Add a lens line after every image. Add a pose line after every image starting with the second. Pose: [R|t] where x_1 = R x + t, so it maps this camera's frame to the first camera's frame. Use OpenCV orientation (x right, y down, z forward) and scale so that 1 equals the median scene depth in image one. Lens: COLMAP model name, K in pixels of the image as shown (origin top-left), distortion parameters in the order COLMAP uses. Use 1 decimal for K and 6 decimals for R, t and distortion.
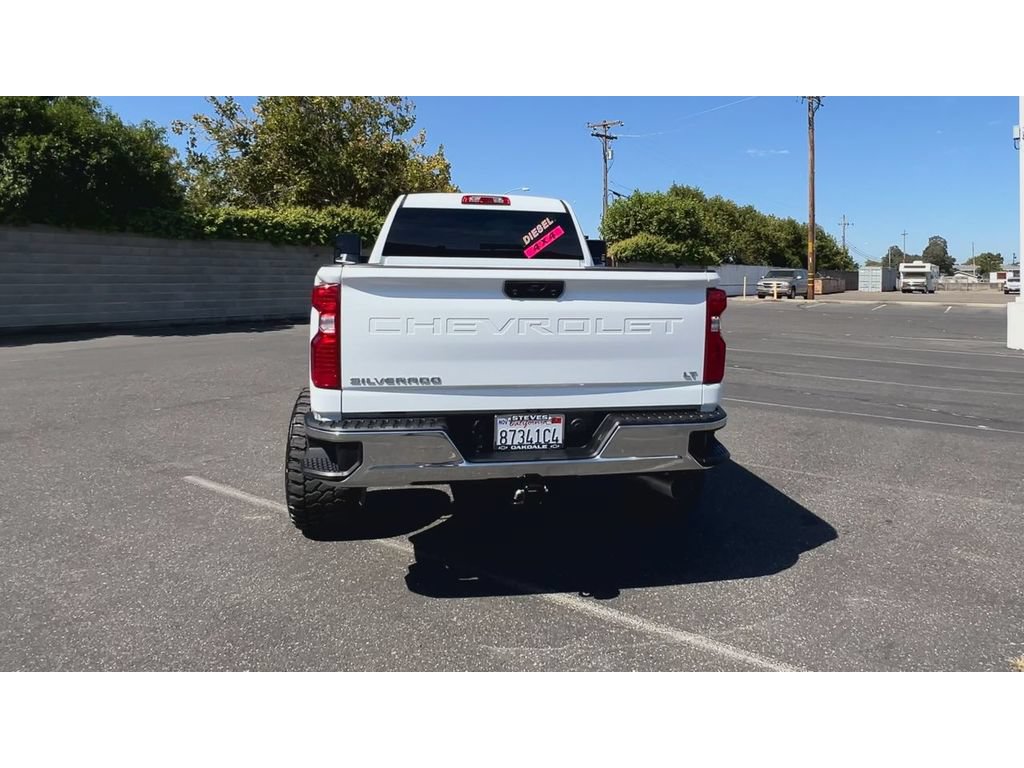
lens RADIAL K [[689.5, 0, 532.7], [0, 689.5, 337.9], [0, 0, 1]] dist [0.000326, 0.000898]
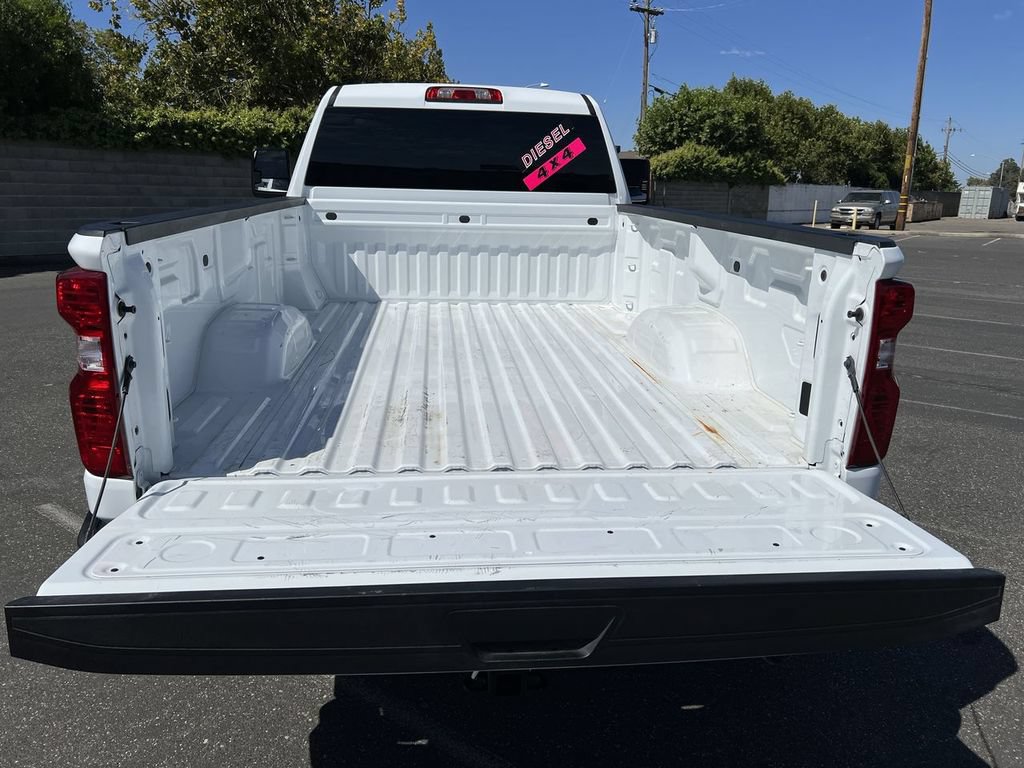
lens RADIAL K [[737.9, 0, 509.7], [0, 737.9, 397.3], [0, 0, 1]] dist [0.012473, 0.002948]
pose [[0.998234, 0.021070, -0.055546, 0.006330], [-0.010555, 0.983021, 0.183191, -0.018678], [0.058462, -0.182281, 0.981507, 0.103507]]
